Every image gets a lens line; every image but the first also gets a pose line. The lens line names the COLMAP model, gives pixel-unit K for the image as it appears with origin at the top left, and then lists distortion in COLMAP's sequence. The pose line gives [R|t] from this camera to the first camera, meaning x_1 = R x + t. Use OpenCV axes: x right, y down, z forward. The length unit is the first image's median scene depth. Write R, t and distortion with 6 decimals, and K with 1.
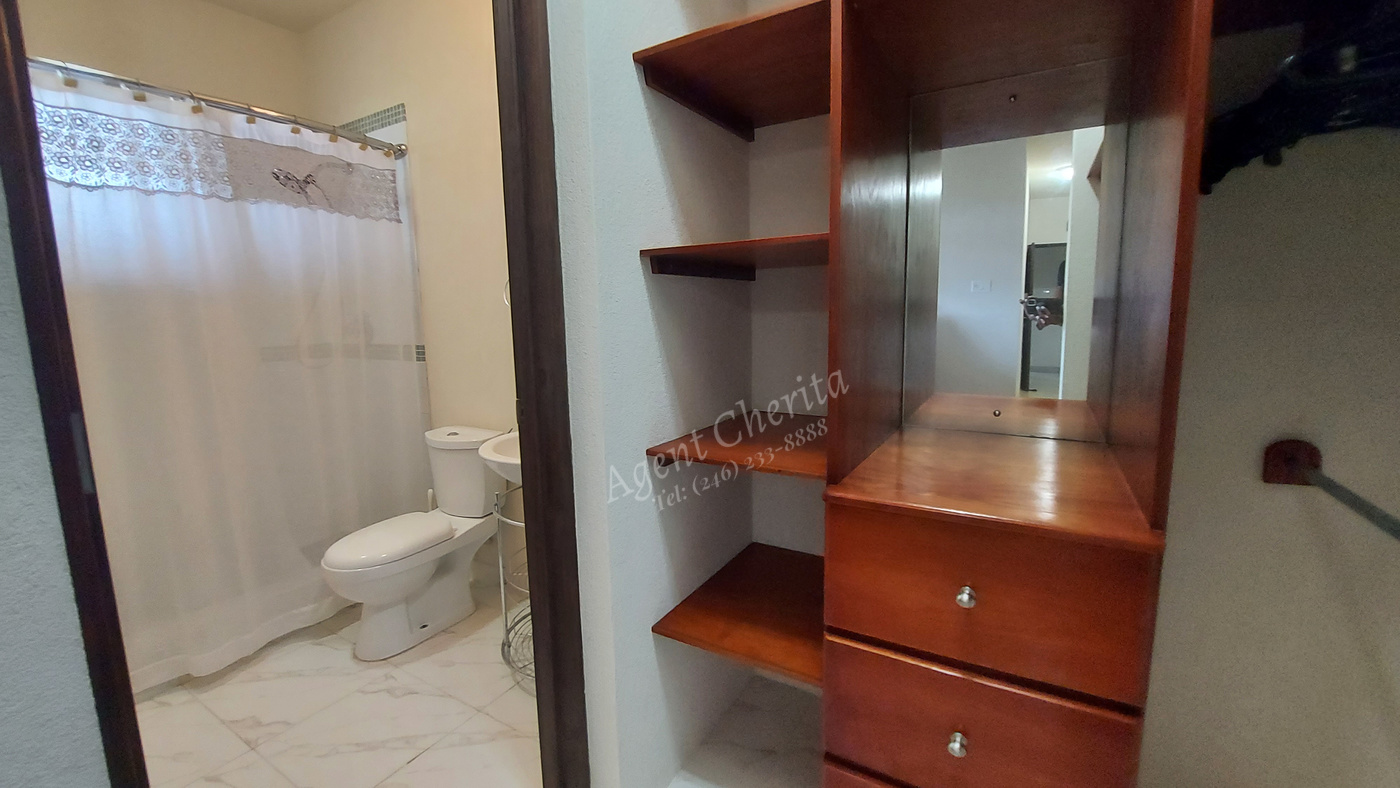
lens RADIAL K [[564.6, 0, 693.5], [0, 564.6, 383.2], [0, 0, 1]] dist [-0.011847, -0.000870]
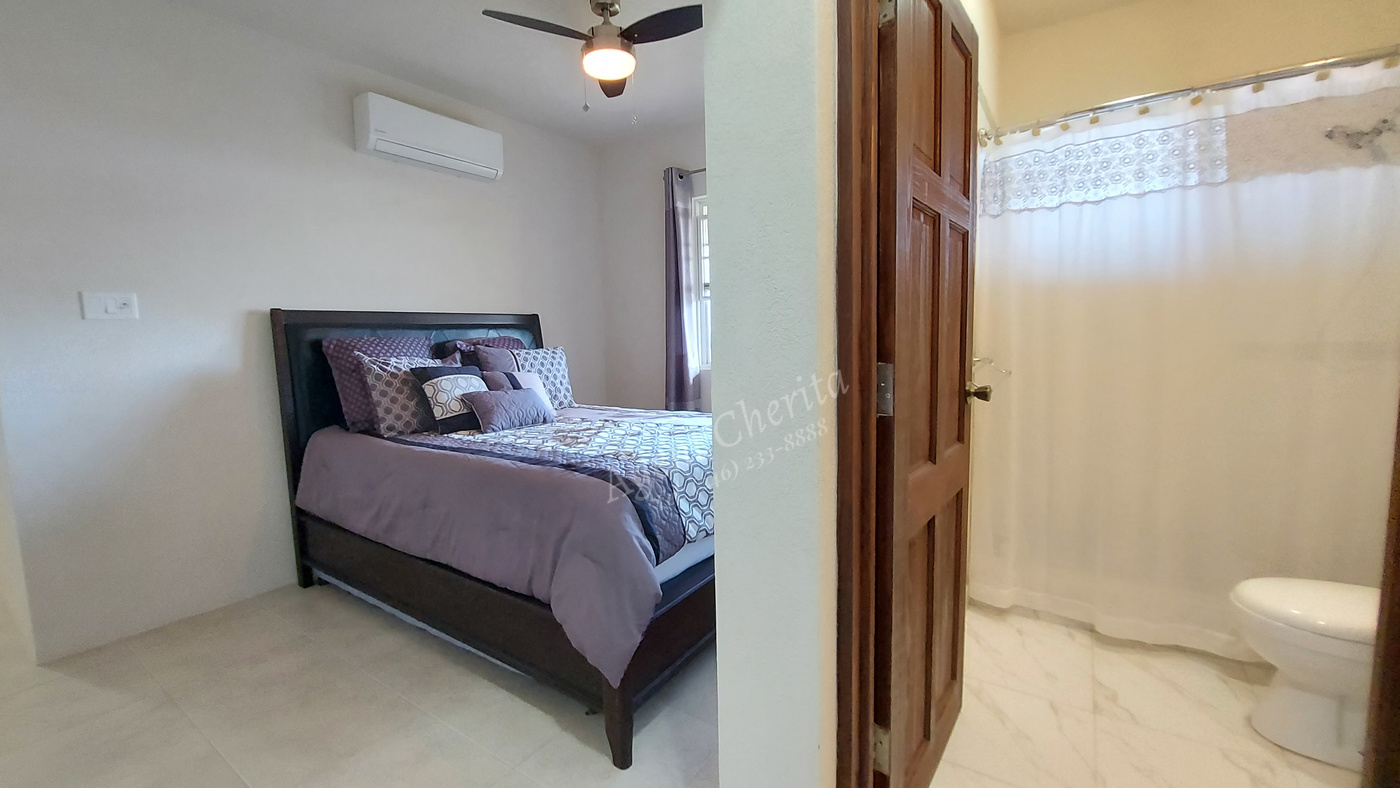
lens RADIAL K [[564.6, 0, 703.9], [0, 564.6, 388.6], [0, 0, 1]] dist [-0.011847, -0.000870]
pose [[-0.028566, 0.127391, -0.991441, 0.181013], [-0.100980, 0.986404, 0.129653, -0.018596], [0.994478, 0.103819, -0.015314, 0.174247]]
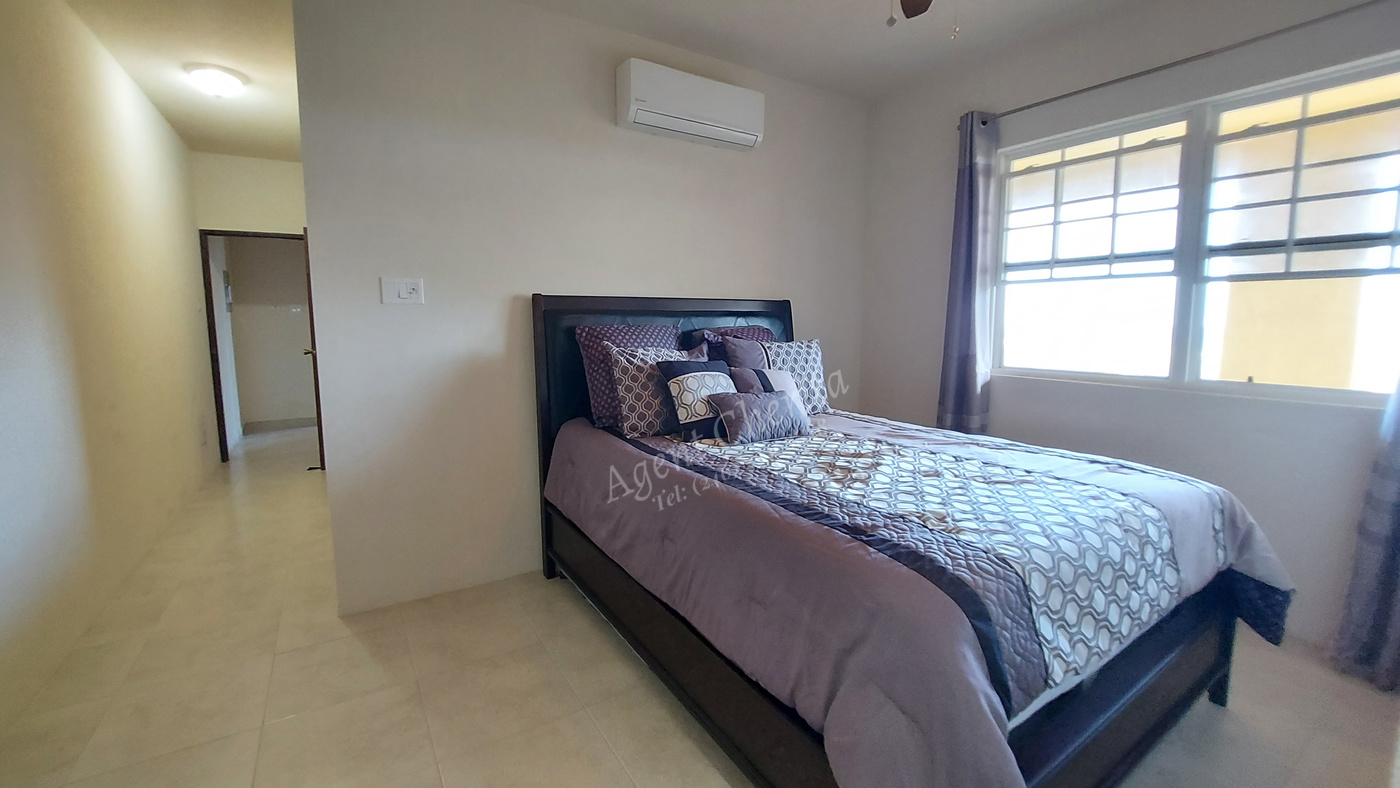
lens RADIAL K [[564.6, 0, 702.8], [0, 564.6, 393.8], [0, 0, 1]] dist [-0.011847, -0.000870]
pose [[-0.415401, 0.149797, -0.897219, 0.156339], [-0.100560, 0.972739, 0.208964, -0.018459], [0.904063, 0.177028, -0.389014, 0.160135]]
